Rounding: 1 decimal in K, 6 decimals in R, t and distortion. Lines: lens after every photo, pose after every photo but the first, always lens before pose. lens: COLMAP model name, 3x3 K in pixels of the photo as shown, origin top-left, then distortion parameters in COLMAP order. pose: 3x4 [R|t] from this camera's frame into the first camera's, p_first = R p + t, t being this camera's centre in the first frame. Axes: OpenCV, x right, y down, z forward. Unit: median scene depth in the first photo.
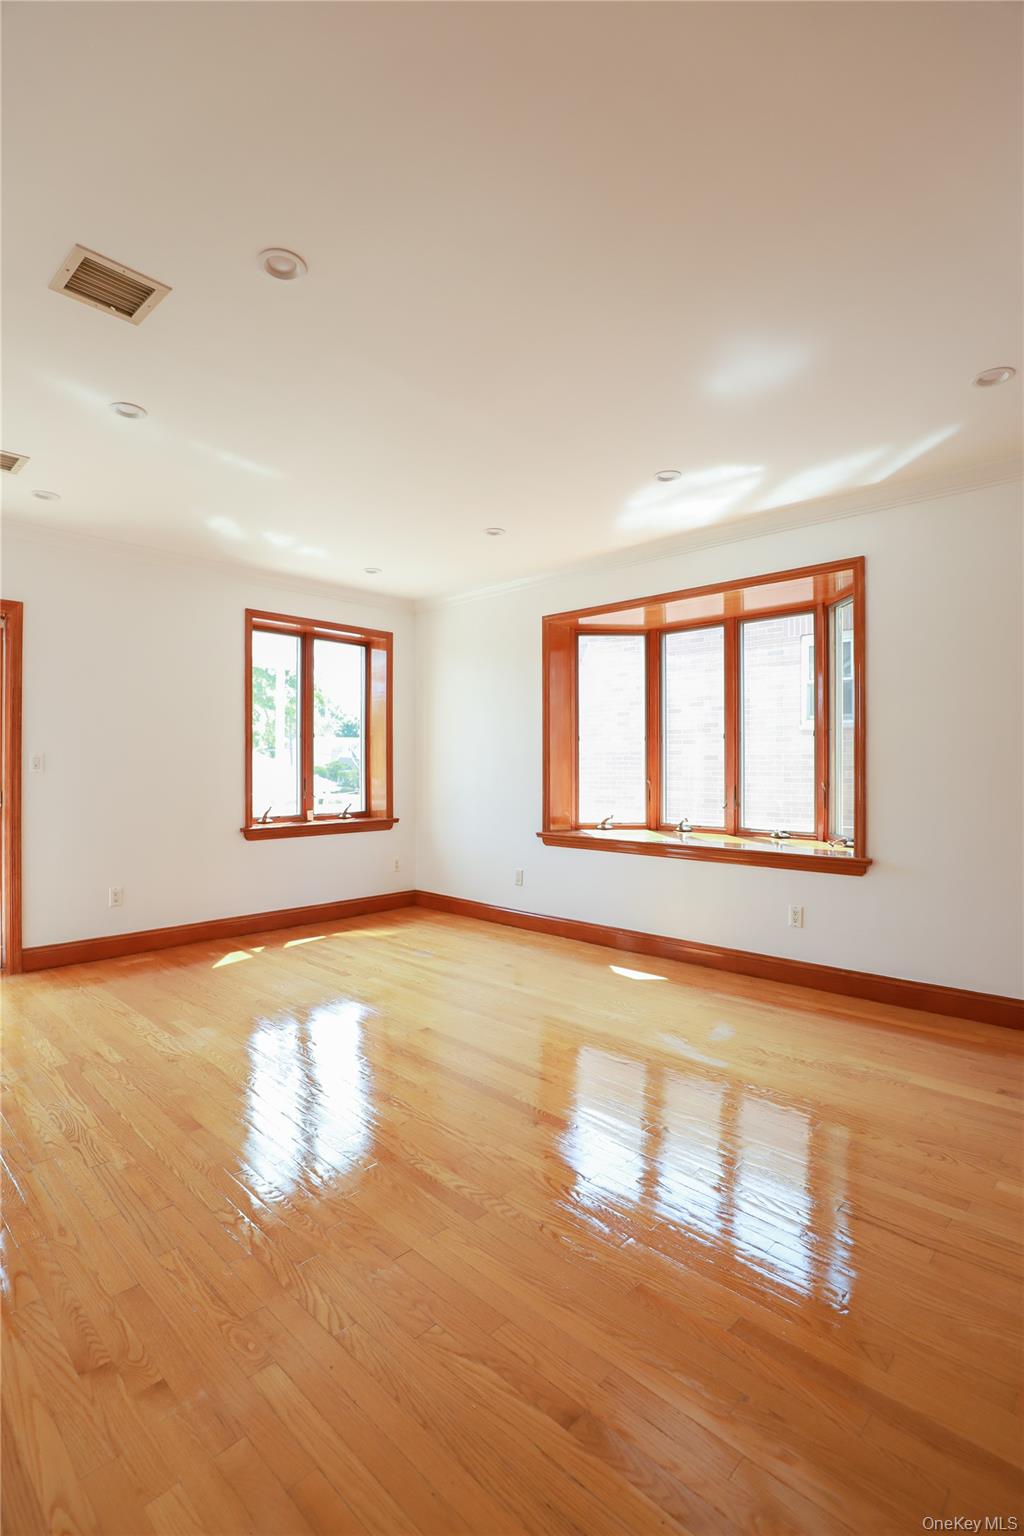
lens RADIAL K [[713.1, 0, 512.0], [0, 713.1, 768.0], [0, 0, 1]] dist [-0.028620, 0.000550]
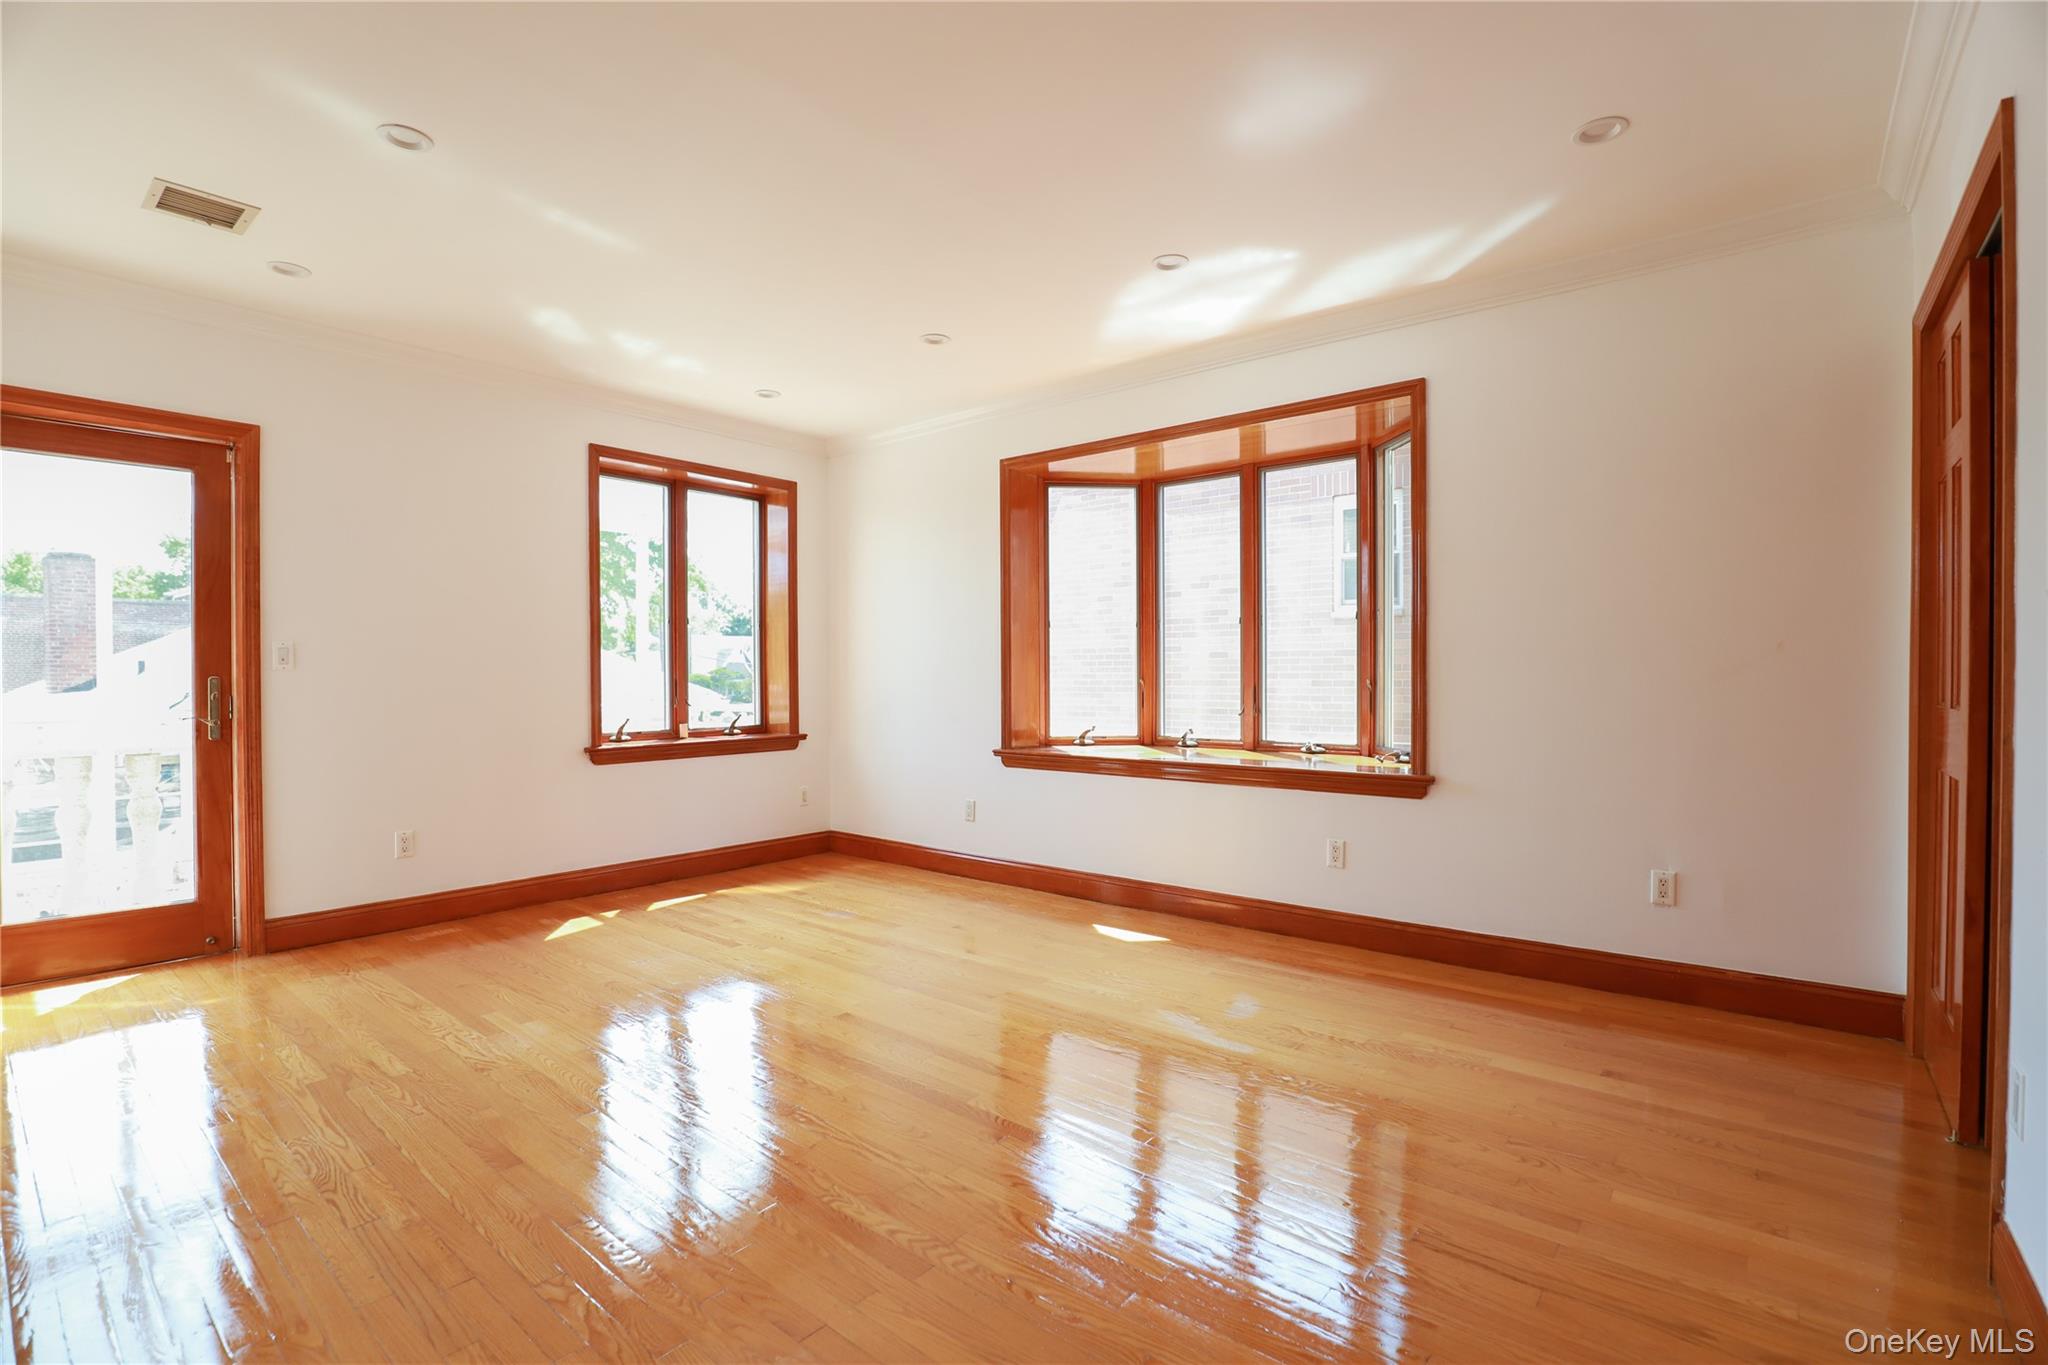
lens RADIAL K [[929.3, 0, 1028.4], [0, 929.3, 688.8], [0, 0, 1]] dist [-0.026909, 0.000373]
pose [[0.997130, -0.005068, 0.075543, -0.002901], [0.004001, 0.999890, 0.014259, 0.016033], [-0.075607, -0.013916, 0.997041, 0.034919]]
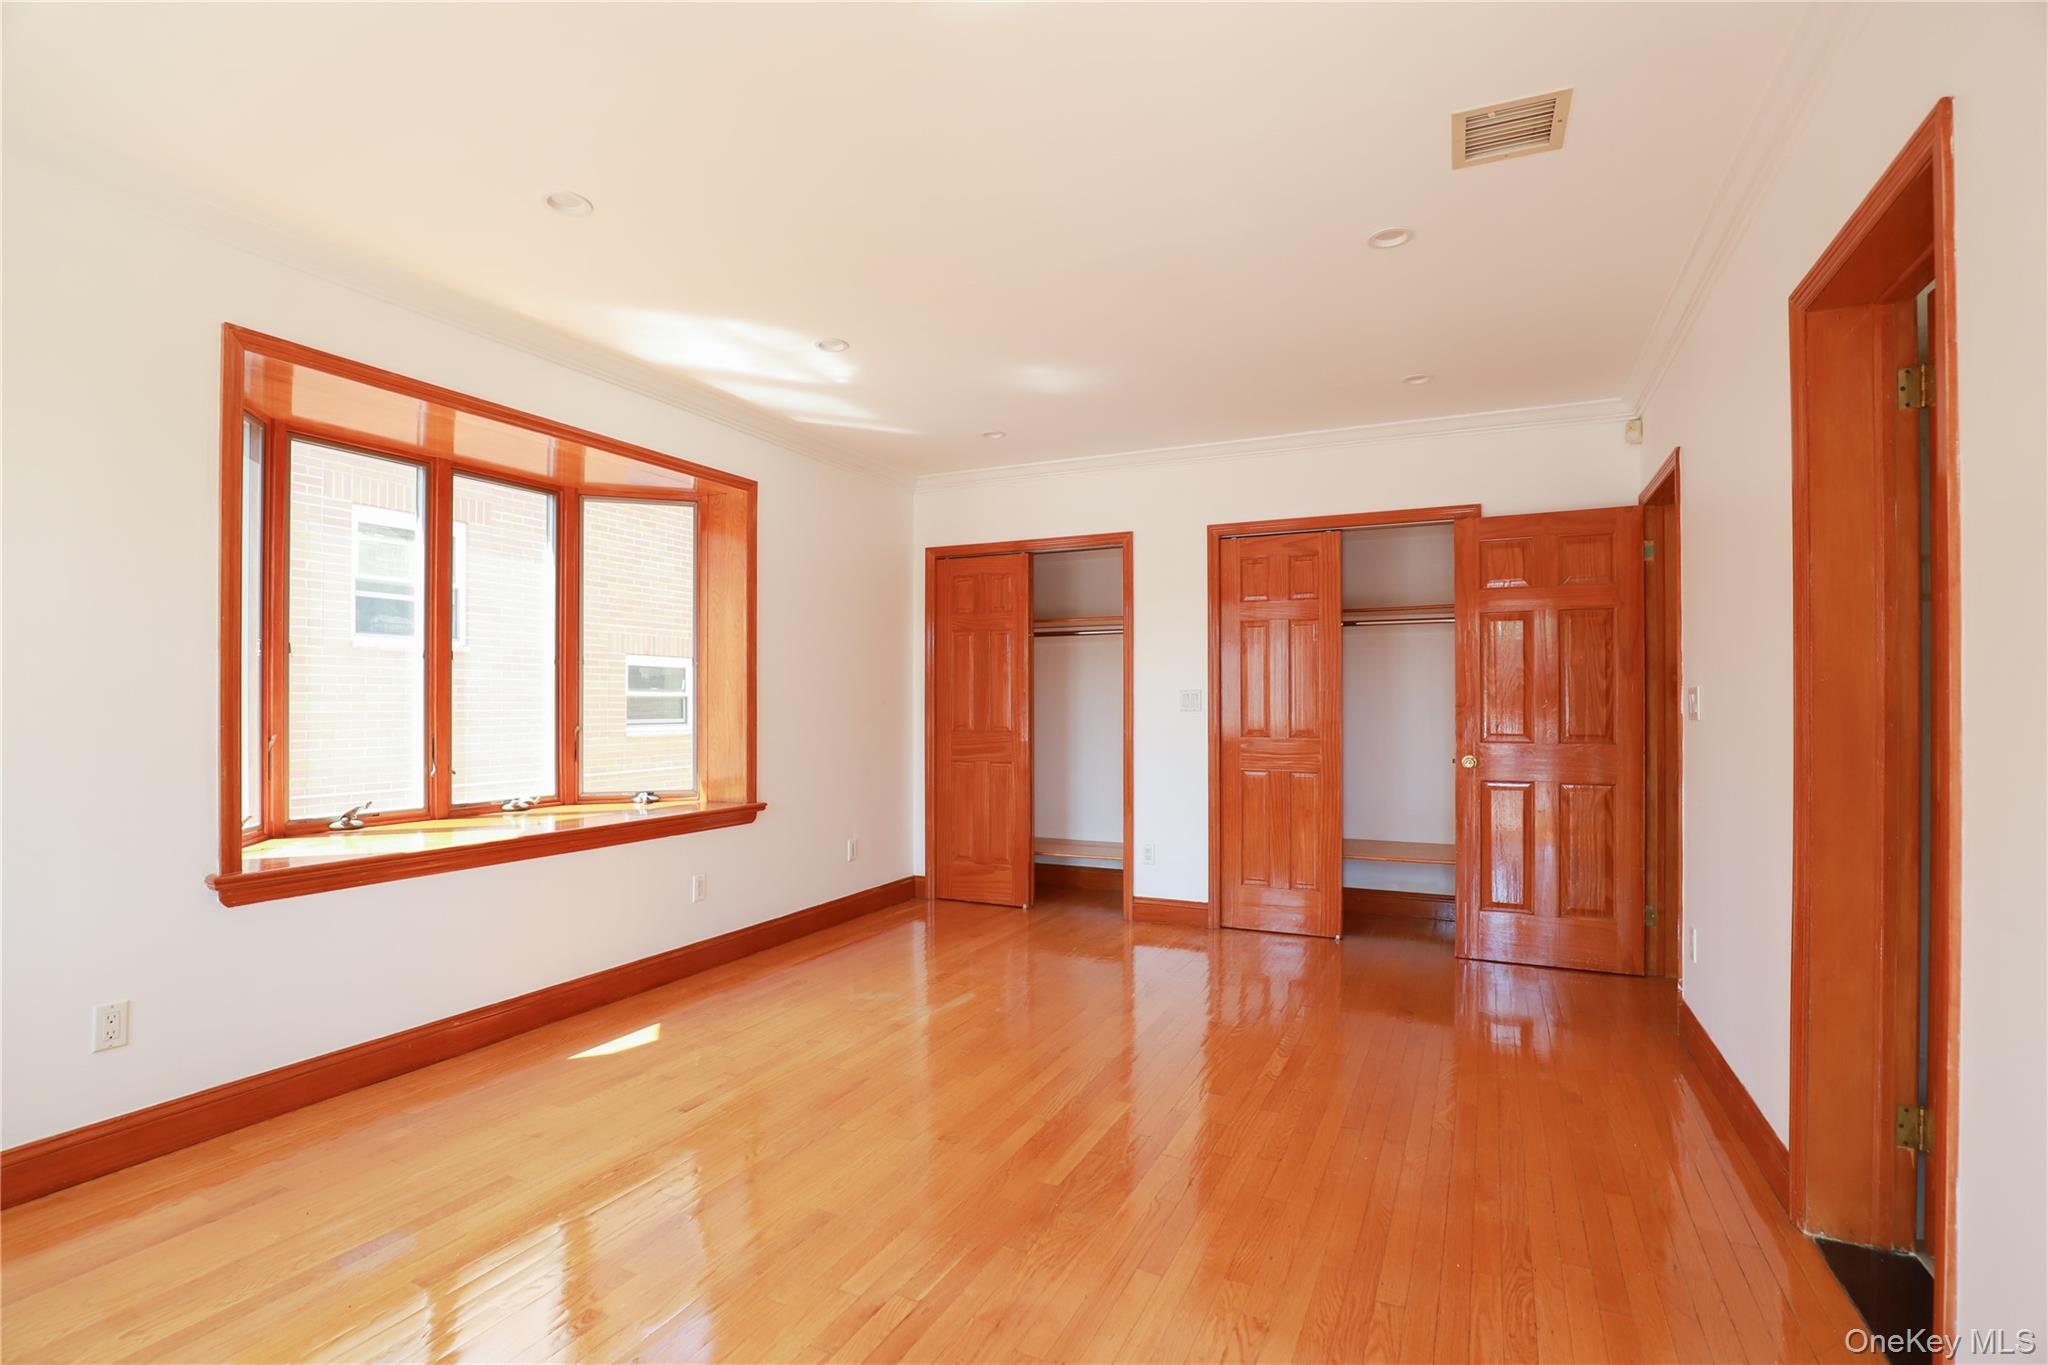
lens RADIAL K [[950.8, 0, 1017.4], [0, 950.8, 690.9], [0, 0, 1]] dist [-0.028620, 0.000550]
pose [[-0.298979, 0.011617, 0.954189, -0.719903], [0.001411, 0.999930, -0.011732, -0.004829], [-0.954259, -0.002161, -0.298974, 0.931202]]
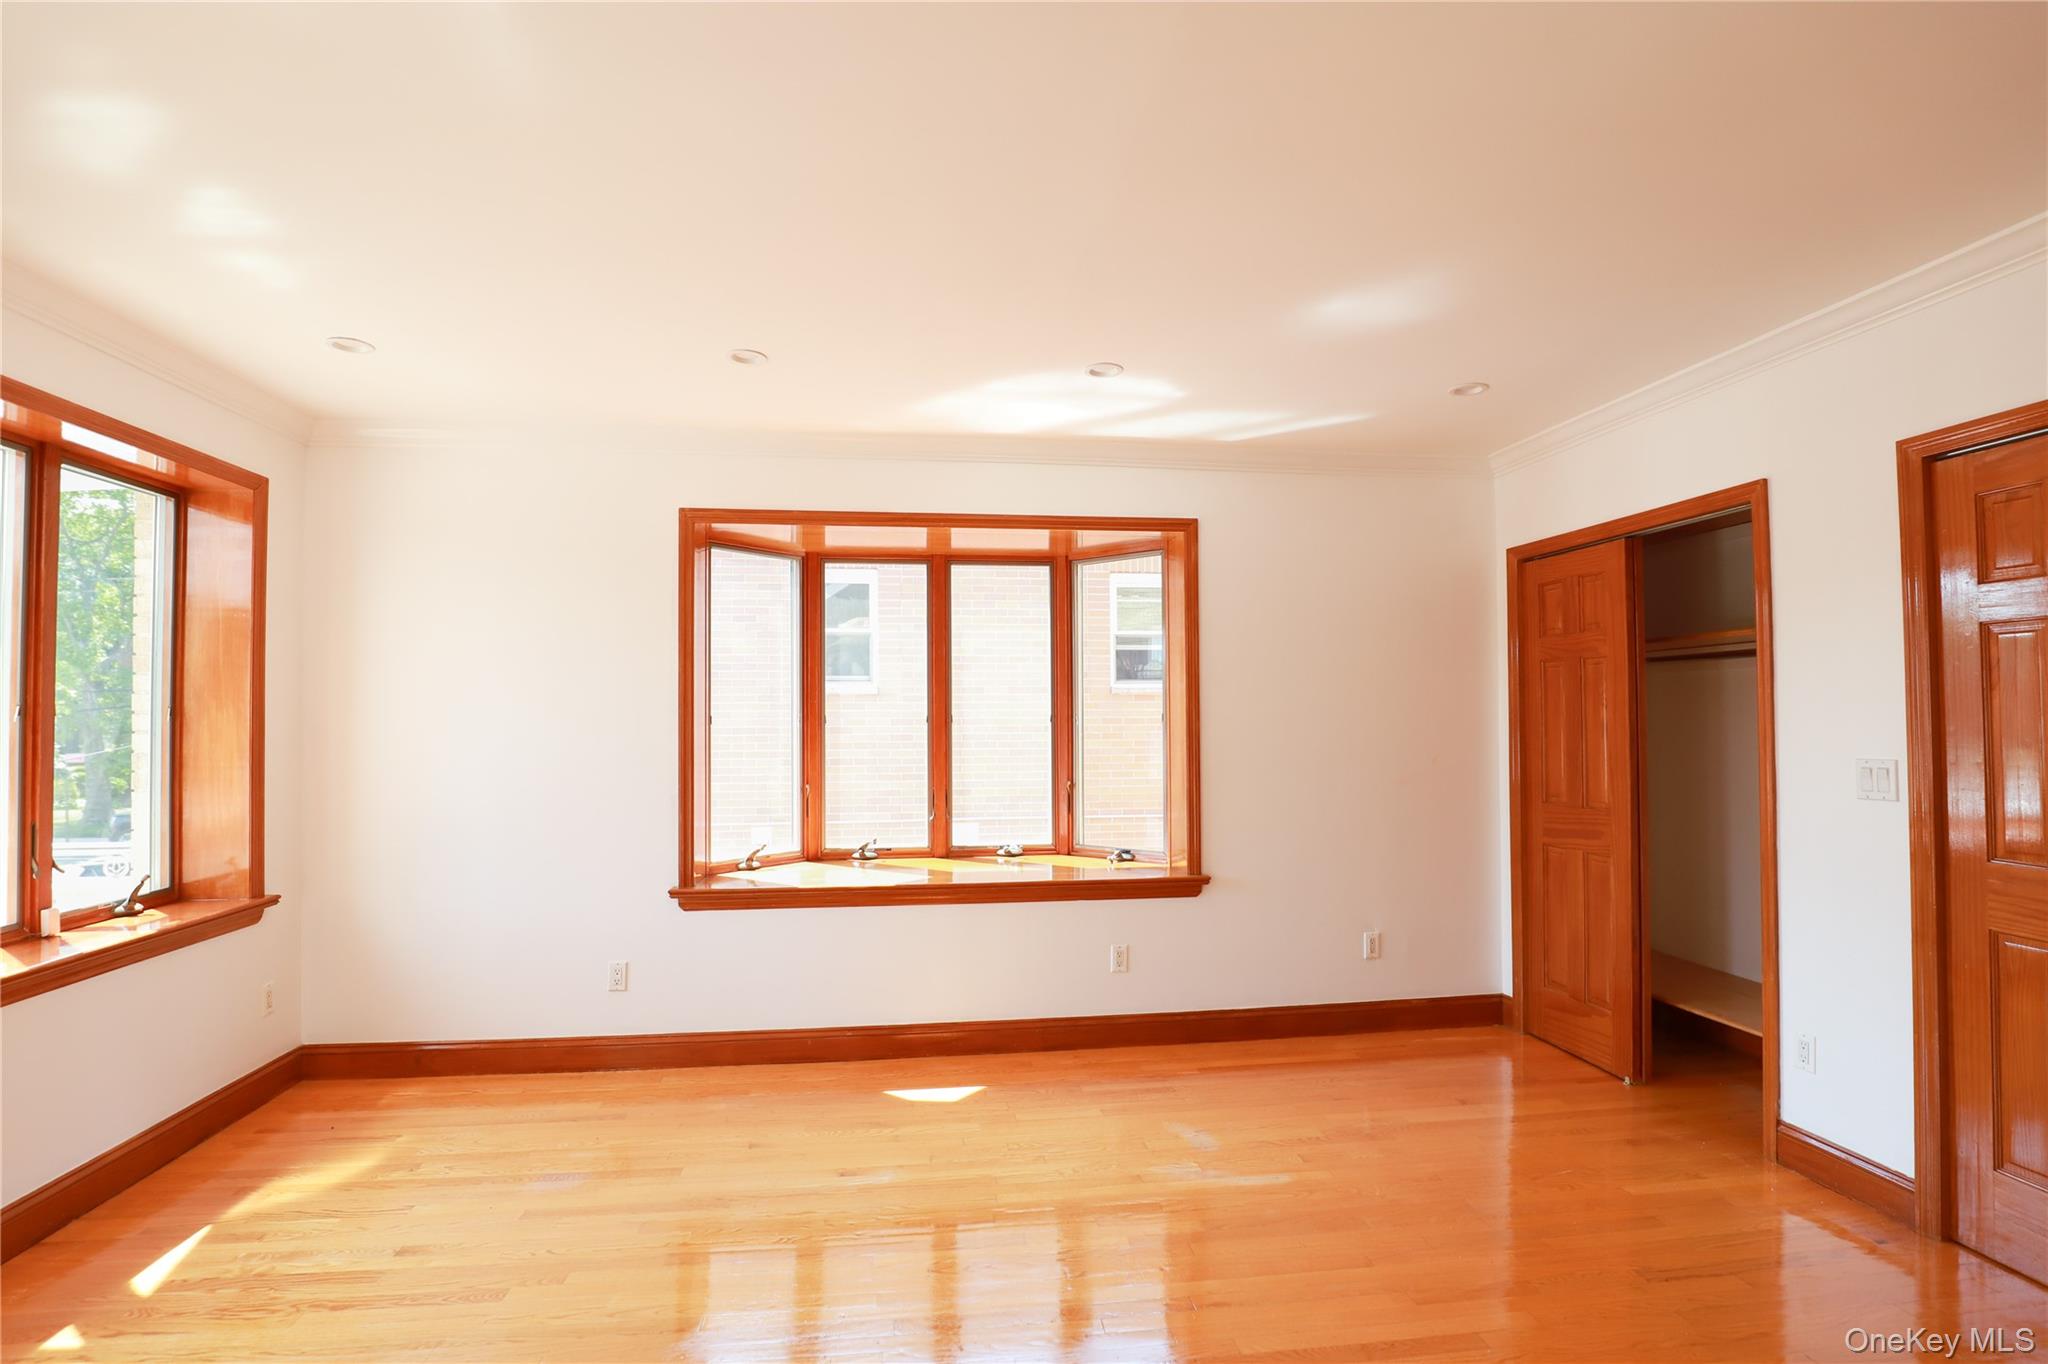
lens RADIAL K [[971.1, 0, 1026.4], [0, 971.1, 694.9], [0, 0, 1]] dist [-0.030045, 0.000794]
pose [[0.634539, 0.014208, 0.772760, -0.472391], [0.006889, 0.999687, -0.024036, -0.054040], [-0.772860, 0.020575, 0.634243, 0.376420]]
